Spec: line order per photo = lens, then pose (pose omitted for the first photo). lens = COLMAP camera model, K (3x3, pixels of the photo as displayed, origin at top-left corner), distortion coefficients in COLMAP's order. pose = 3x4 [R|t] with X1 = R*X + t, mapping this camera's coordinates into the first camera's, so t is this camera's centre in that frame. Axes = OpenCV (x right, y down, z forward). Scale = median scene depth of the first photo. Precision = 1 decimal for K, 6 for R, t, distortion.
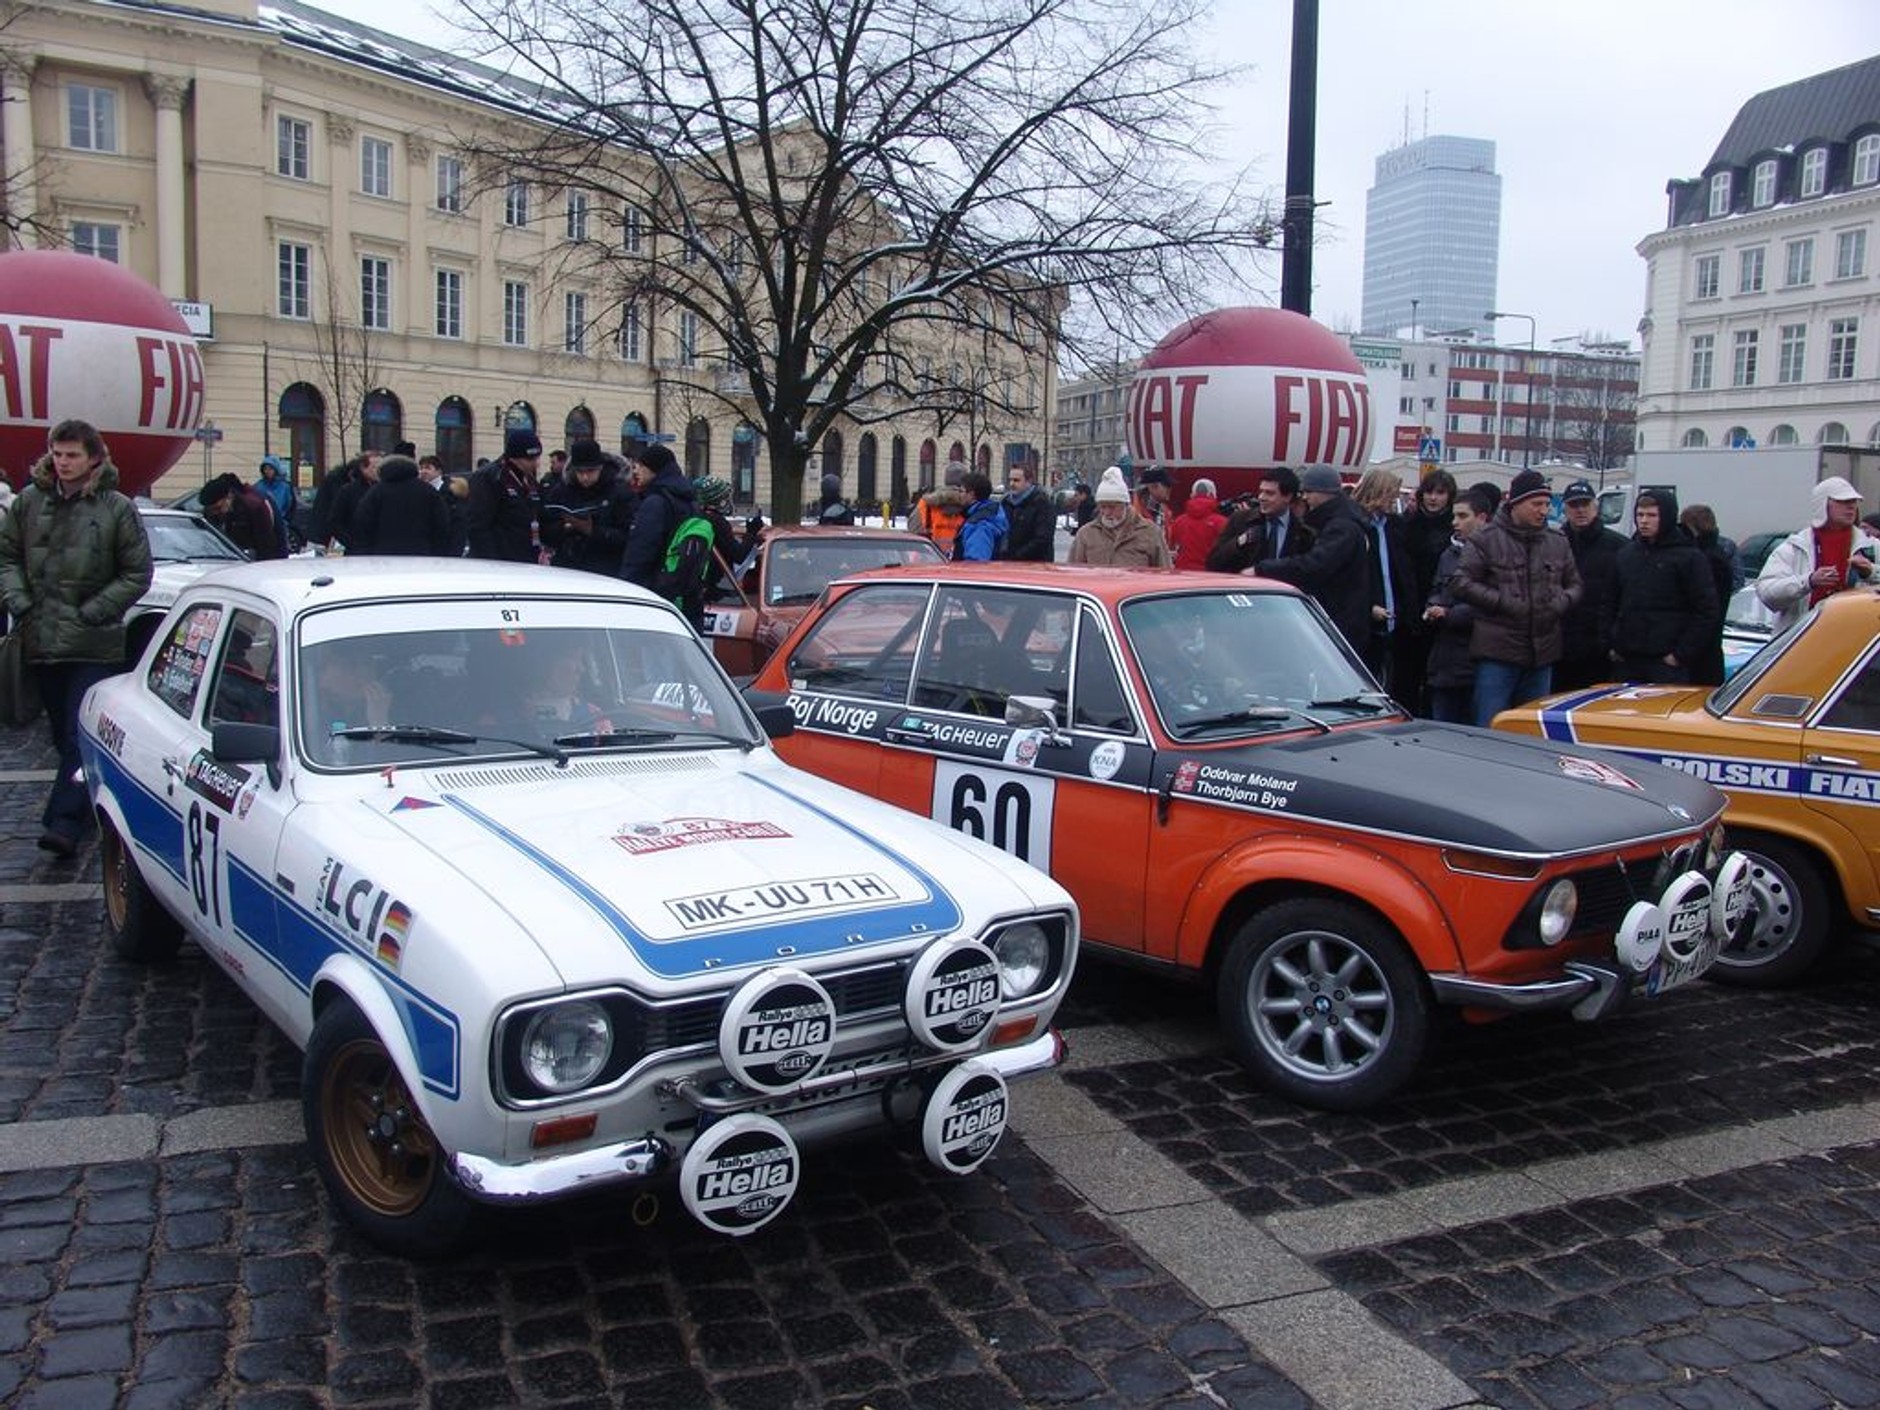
lens RADIAL K [[1607.4, 0, 924.4], [0, 1607.4, 701.1], [0, 0, 1]] dist [-0.124789, 0.108561]
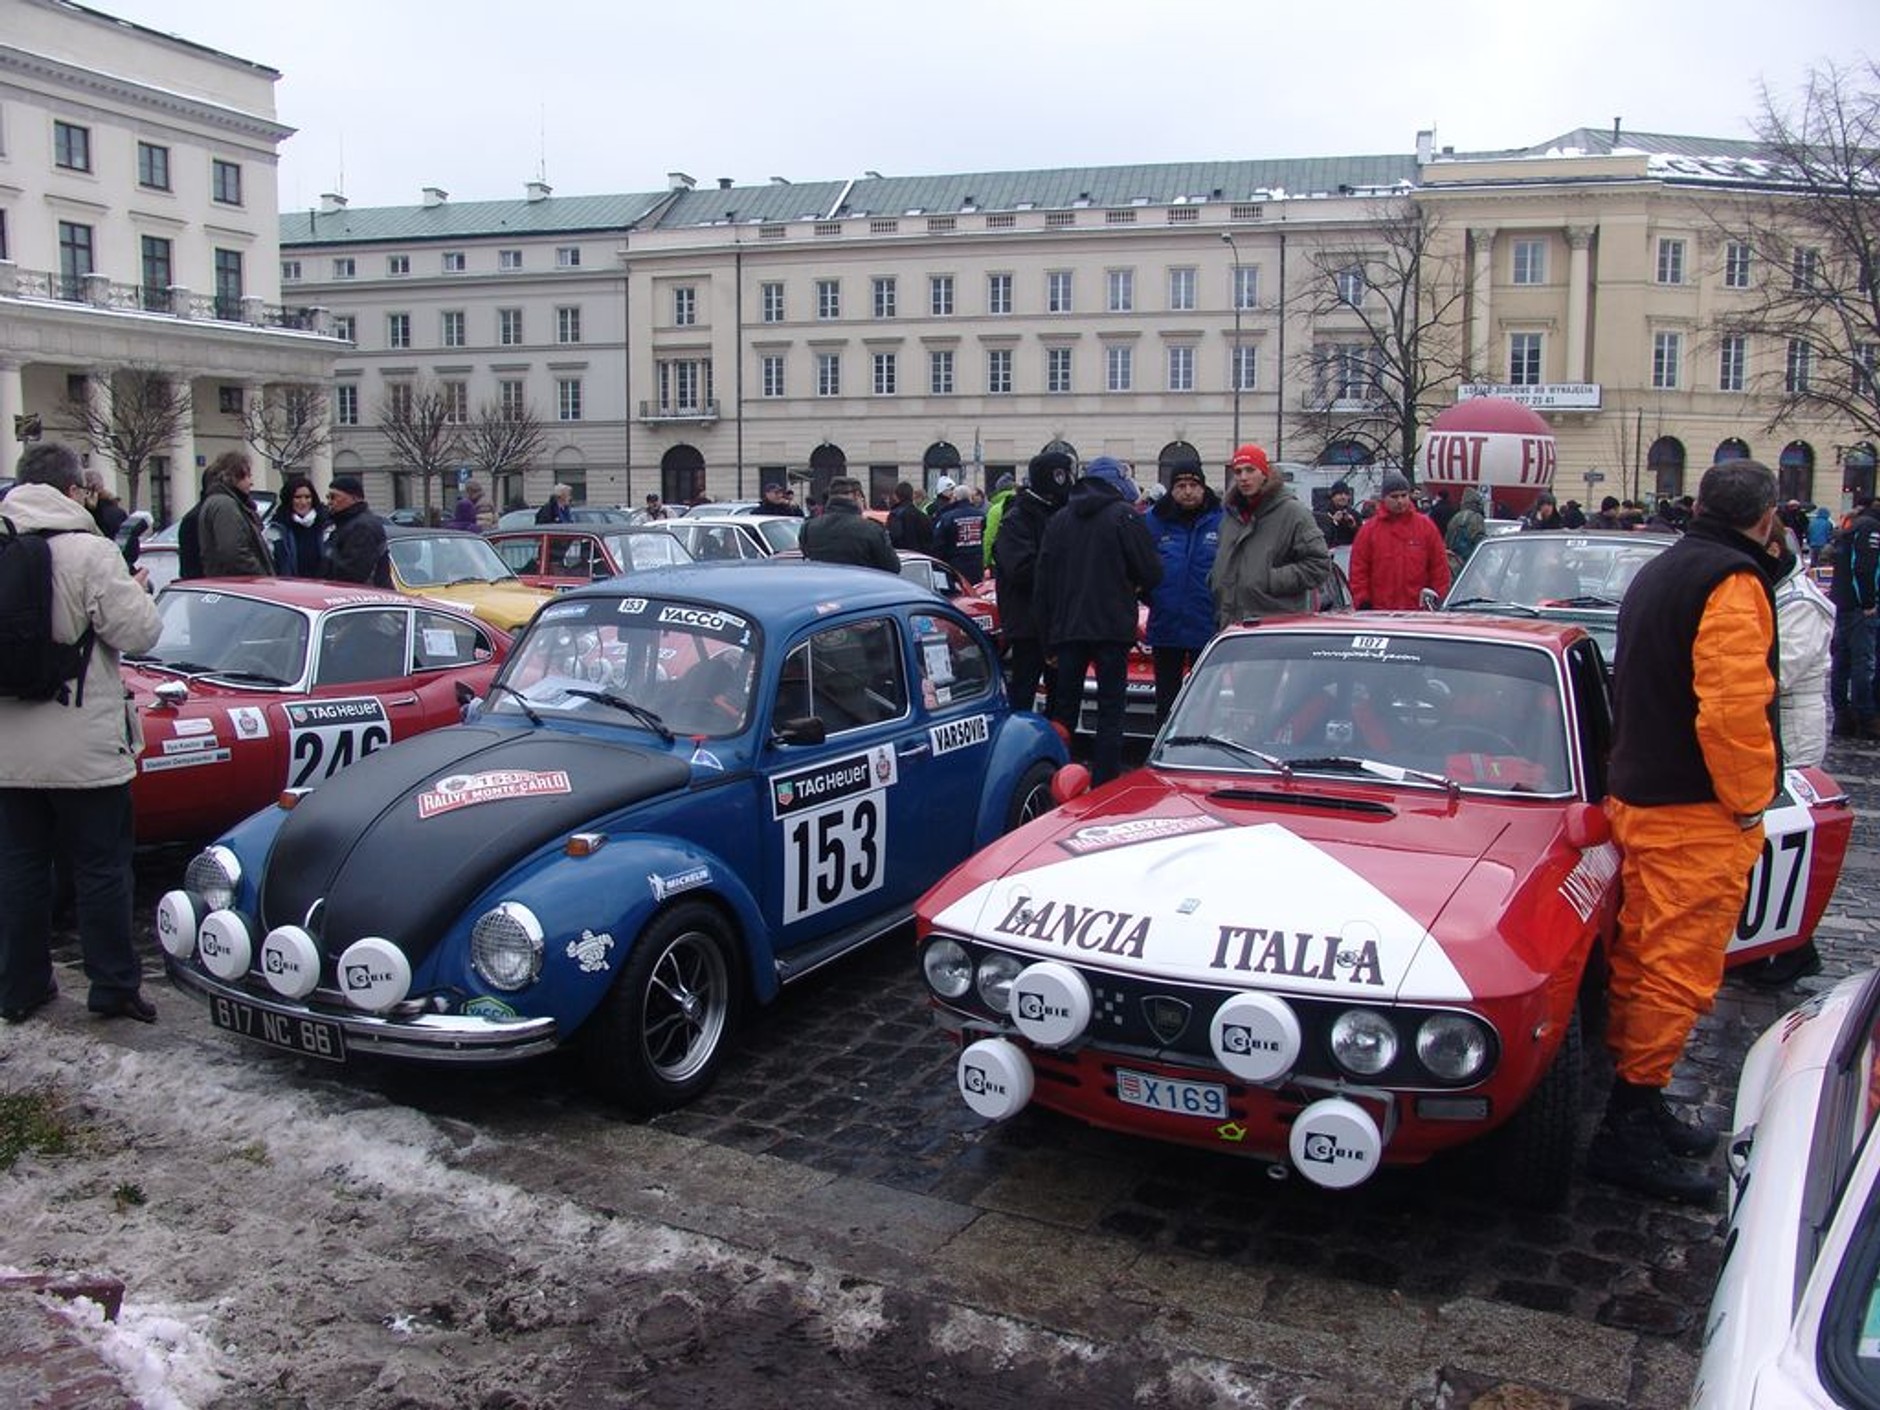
lens RADIAL K [[1607.4, 0, 932.4], [0, 1607.4, 684.4], [0, 0, 1]] dist [-0.124789, 0.108561]
pose [[0.661775, 0.063765, -0.746986, 0.210228], [-0.085058, 0.996329, 0.009694, 0.050182], [0.744862, 0.057122, 0.664769, -0.355619]]
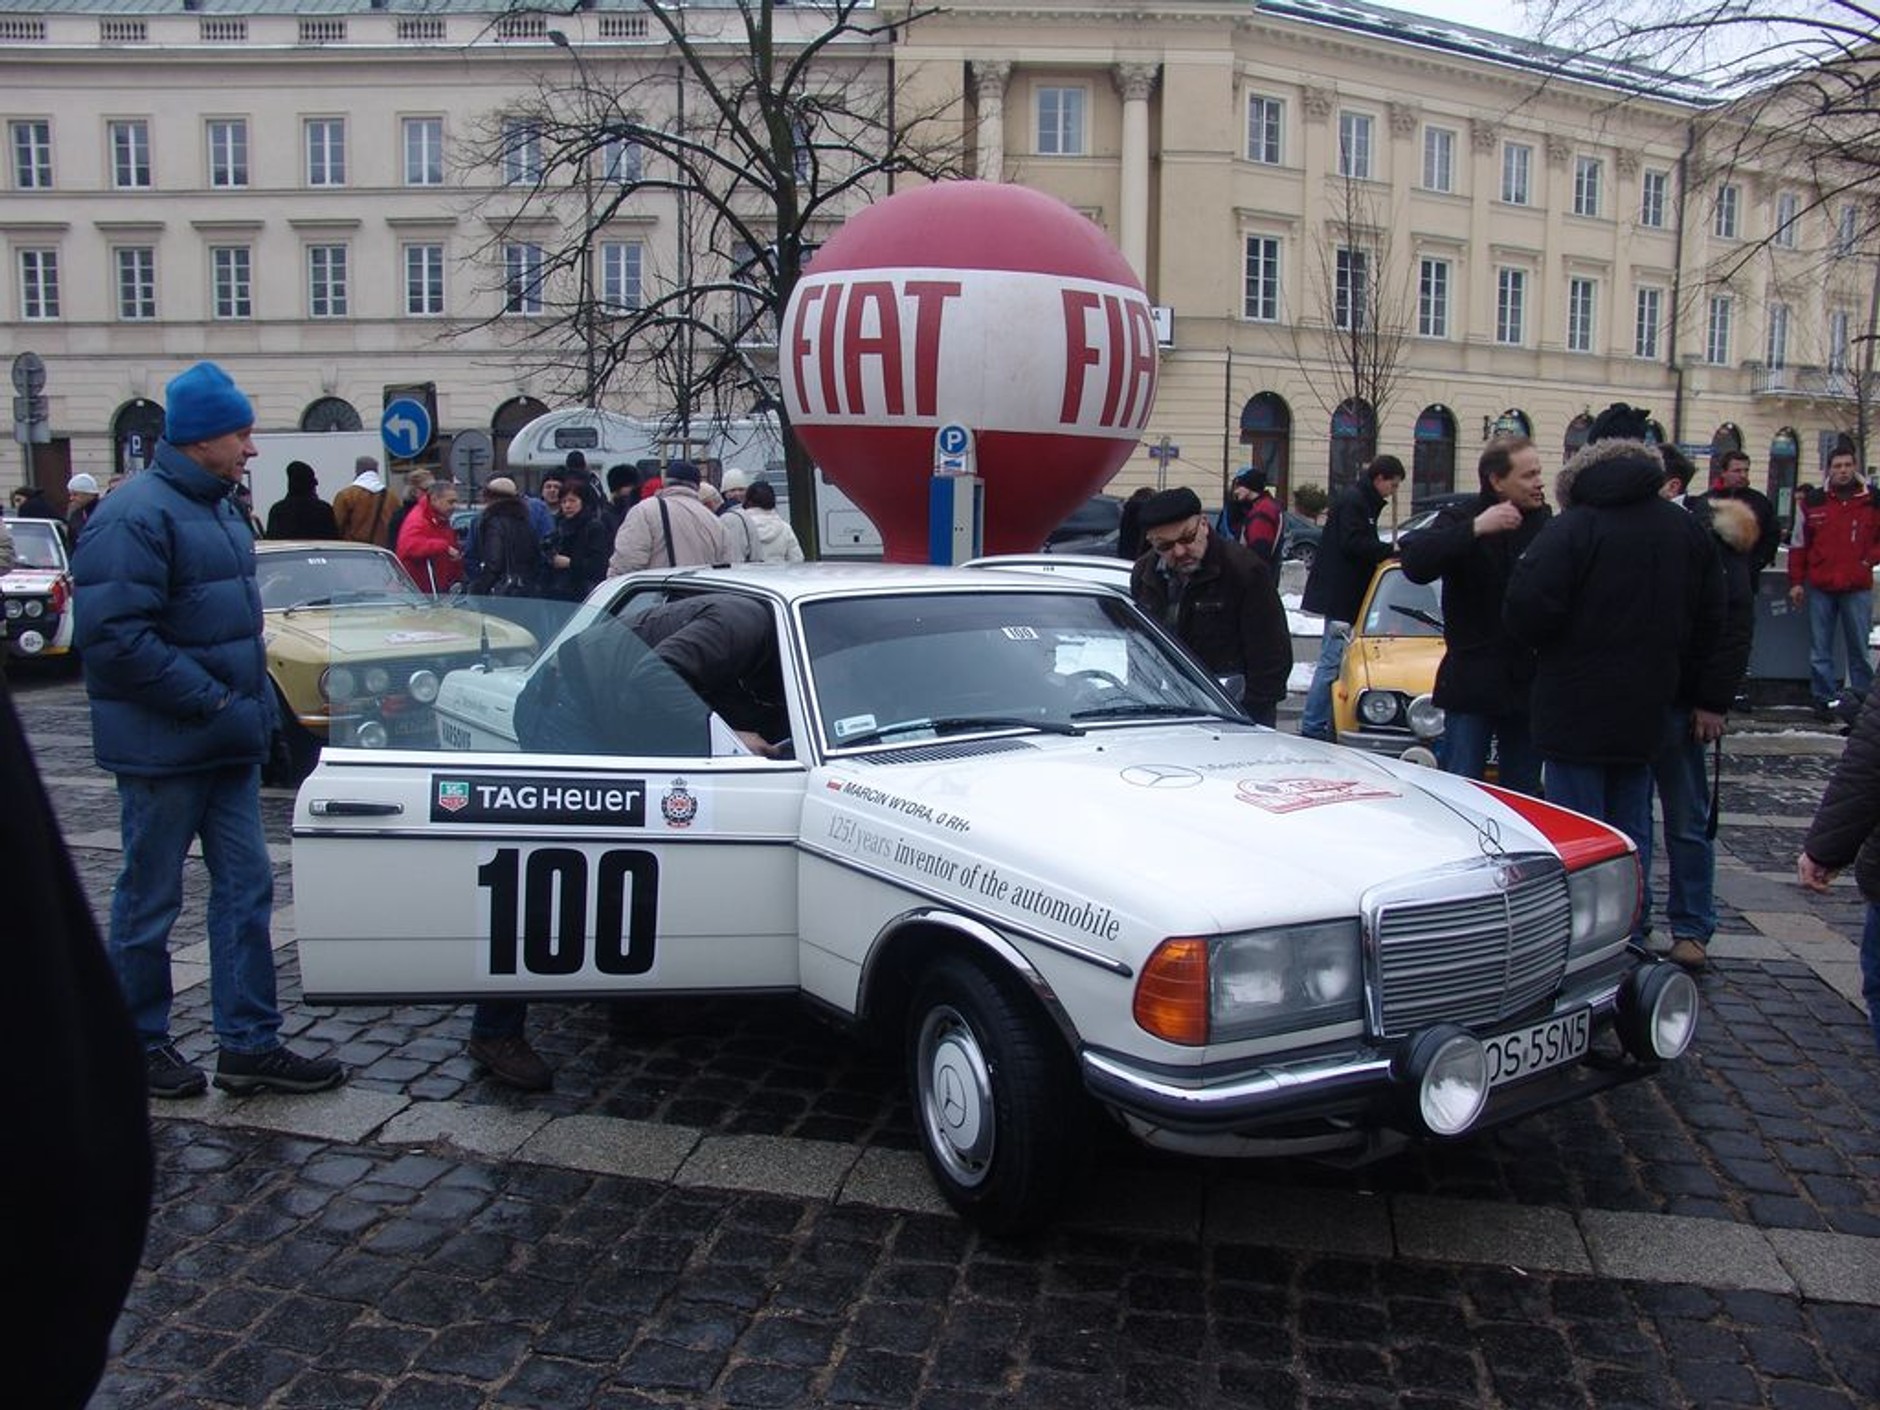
lens RADIAL K [[1607.4, 0, 949.6], [0, 1607.4, 696.7], [0, 0, 1]] dist [-0.124789, 0.108561]
pose [[0.848889, 0.047271, -0.526453, -0.070410], [-0.056083, 0.998426, -0.000783, -0.022277], [0.525587, 0.030190, 0.850204, 0.157939]]
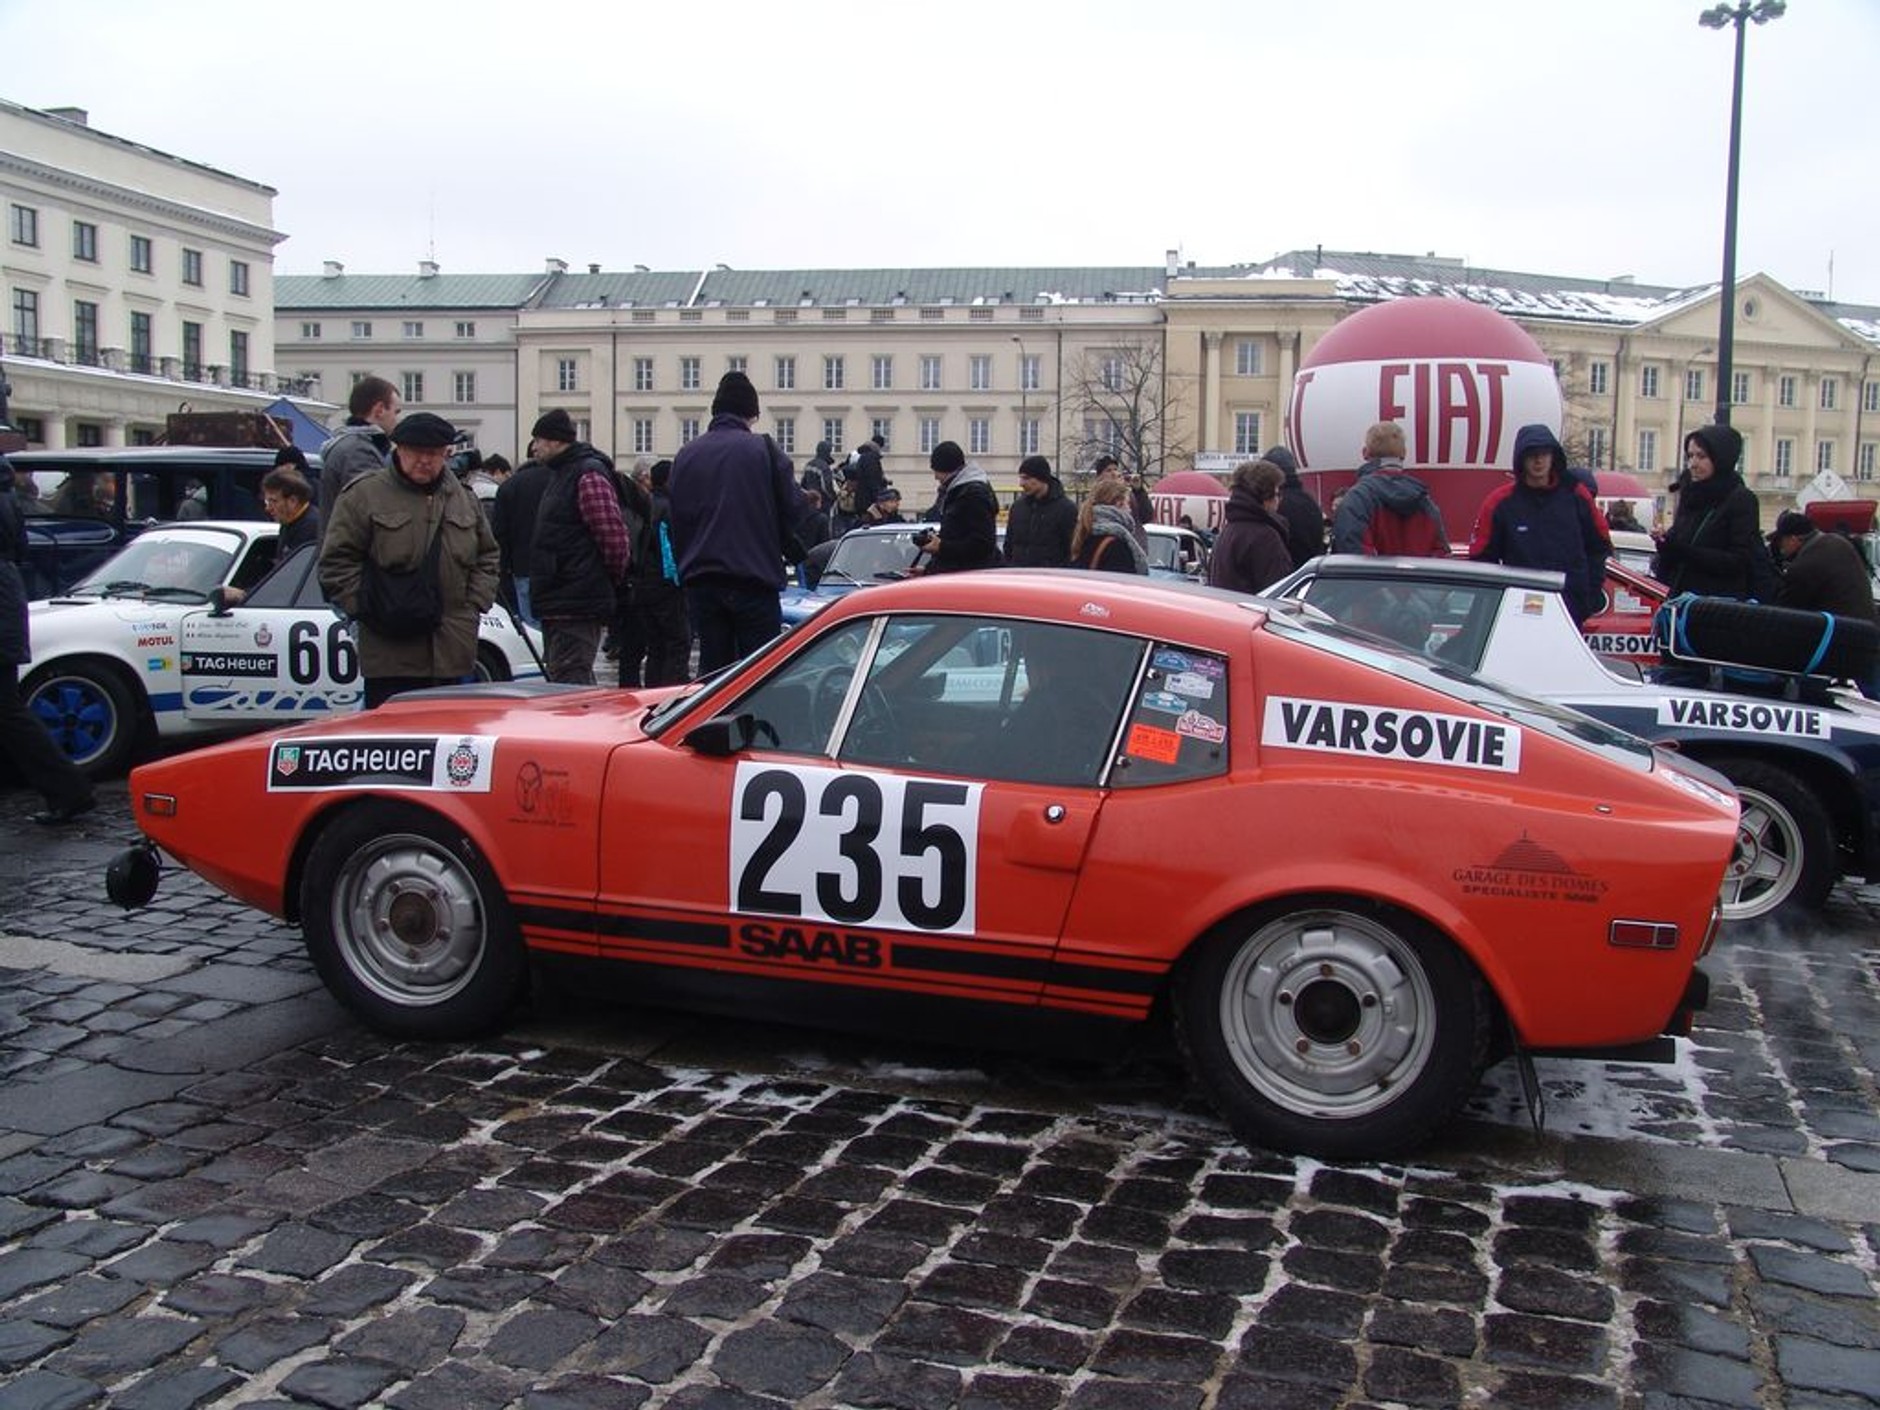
lens RADIAL K [[1607.4, 0, 911.3], [0, 1607.4, 696.1], [0, 0, 1]] dist [-0.124789, 0.108561]
pose [[0.746386, 0.047552, -0.663813, 0.434264], [-0.083937, 0.996205, -0.023015, 0.104824], [0.660199, 0.072896, 0.747545, -0.644073]]
